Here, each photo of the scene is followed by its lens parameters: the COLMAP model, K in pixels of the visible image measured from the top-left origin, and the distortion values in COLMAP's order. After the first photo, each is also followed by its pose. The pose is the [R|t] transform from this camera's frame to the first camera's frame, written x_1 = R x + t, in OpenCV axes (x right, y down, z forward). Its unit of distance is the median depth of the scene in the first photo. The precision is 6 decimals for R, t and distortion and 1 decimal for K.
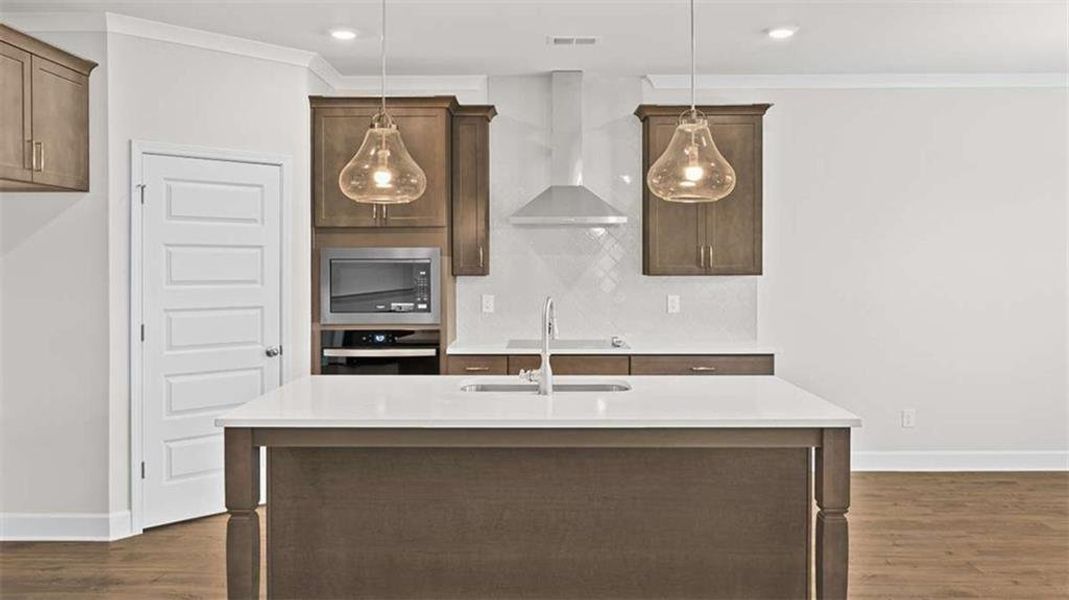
lens RADIAL K [[843.4, 0, 514.8], [0, 843.4, 272.2], [0, 0, 1]] dist [-0.004603, 0.000829]
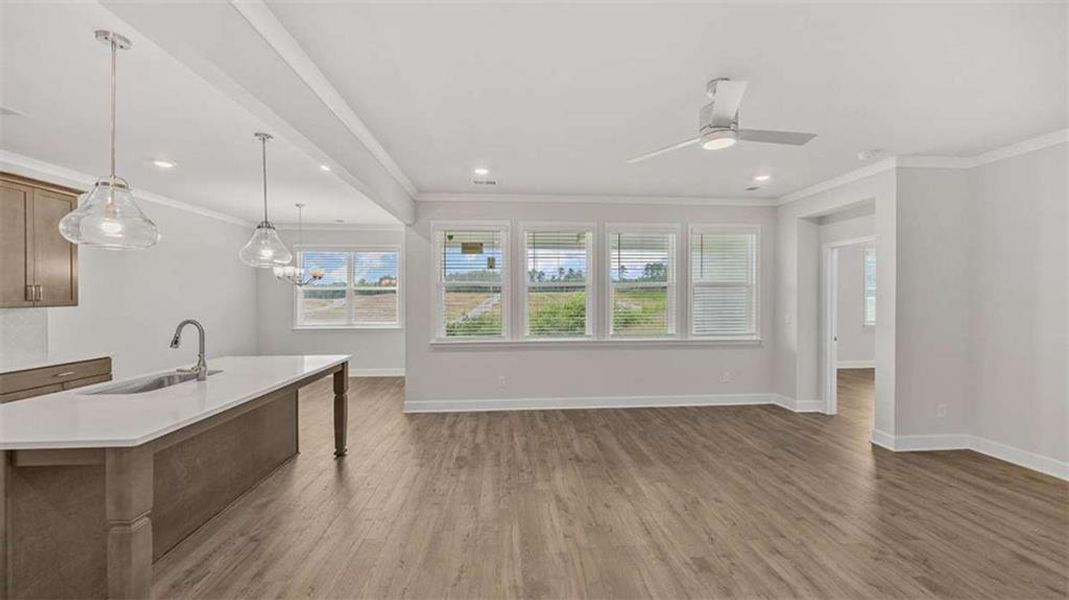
lens RADIAL K [[404.3, 0, 534.3], [0, 404.3, 301.4], [0, 0, 1]] dist [-0.001042, -0.000312]
pose [[-0.083162, -0.009667, 0.996489, -0.495813], [0.010210, 0.999892, 0.010552, -0.004019], [-0.996484, 0.011051, -0.083054, 0.278298]]
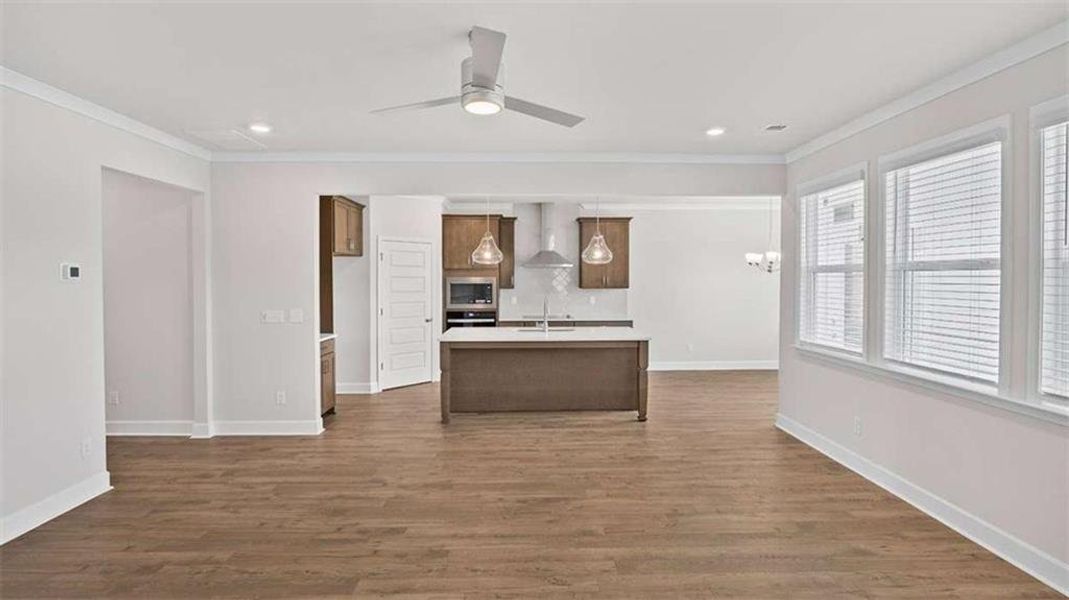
lens RADIAL K [[476.1, 0, 523.5], [0, 476.1, 294.8], [0, 0, 1]] dist [0.005035, -0.000390]
pose [[0.999269, -0.001174, 0.038204, -0.062366], [0.000268, 0.999719, 0.023719, -0.011080], [-0.038221, -0.023691, 0.998988, -0.371323]]
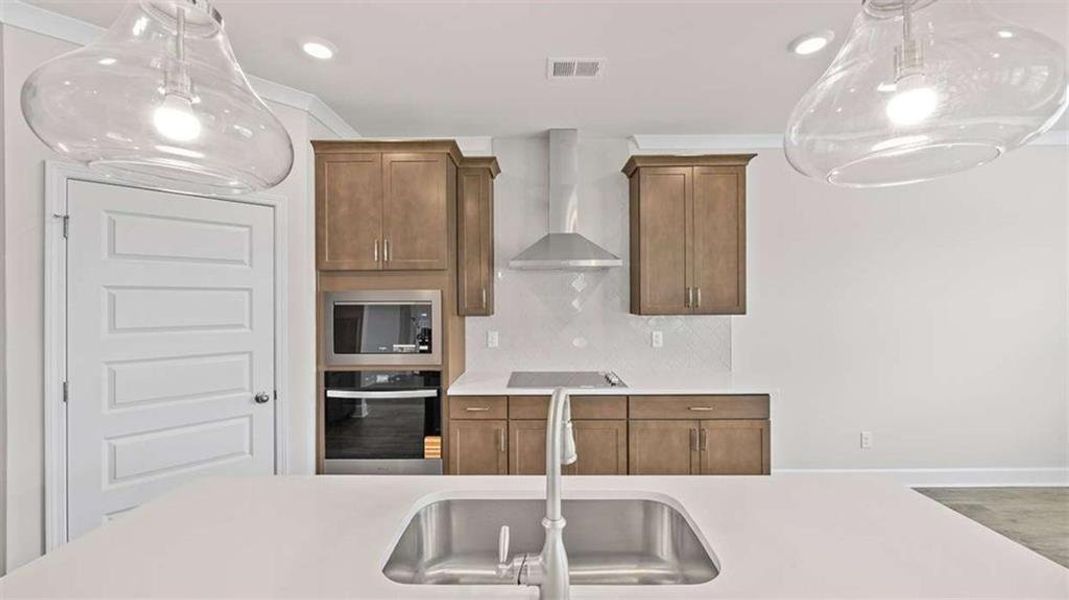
lens RADIAL K [[414.4, 0, 529.6], [0, 414.4, 298.8], [0, 0, 1]] dist [0.001644, 0.000171]
pose [[0.999953, -0.003288, 0.009136, 0.013954], [0.003364, 0.999960, -0.008335, -0.013679], [-0.009108, 0.008365, 0.999924, 0.496959]]
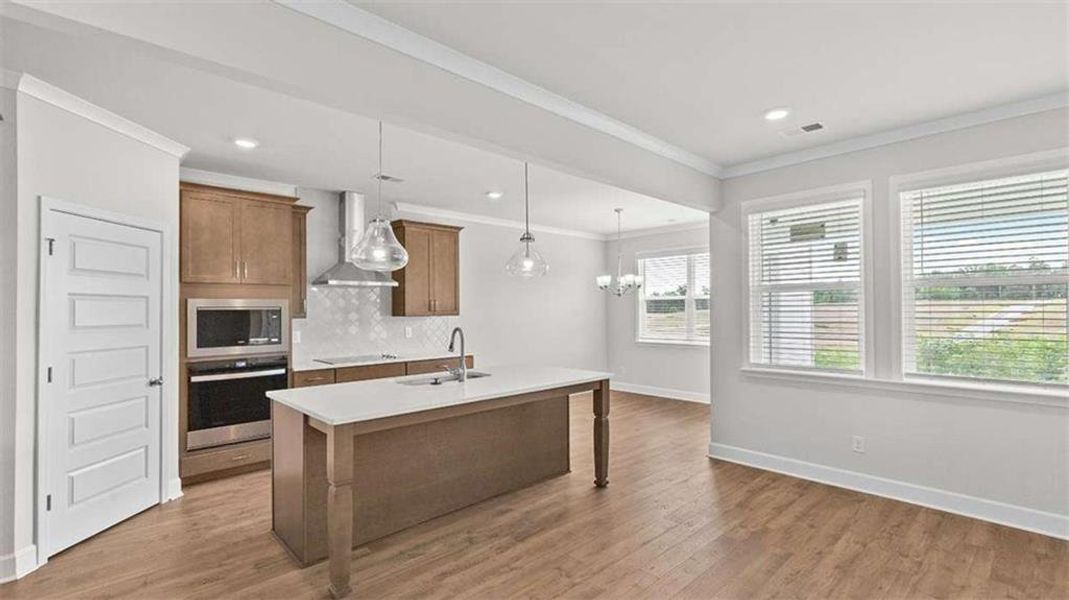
lens RADIAL K [[476.1, 0, 529.5], [0, 476.1, 303.3], [0, 0, 1]] dist [0.005035, -0.000390]
pose [[0.719847, 0.004649, 0.694118, -0.362571], [0.012608, 0.999725, -0.019771, -0.000237], [-0.694019, 0.022983, 0.719590, 0.108296]]
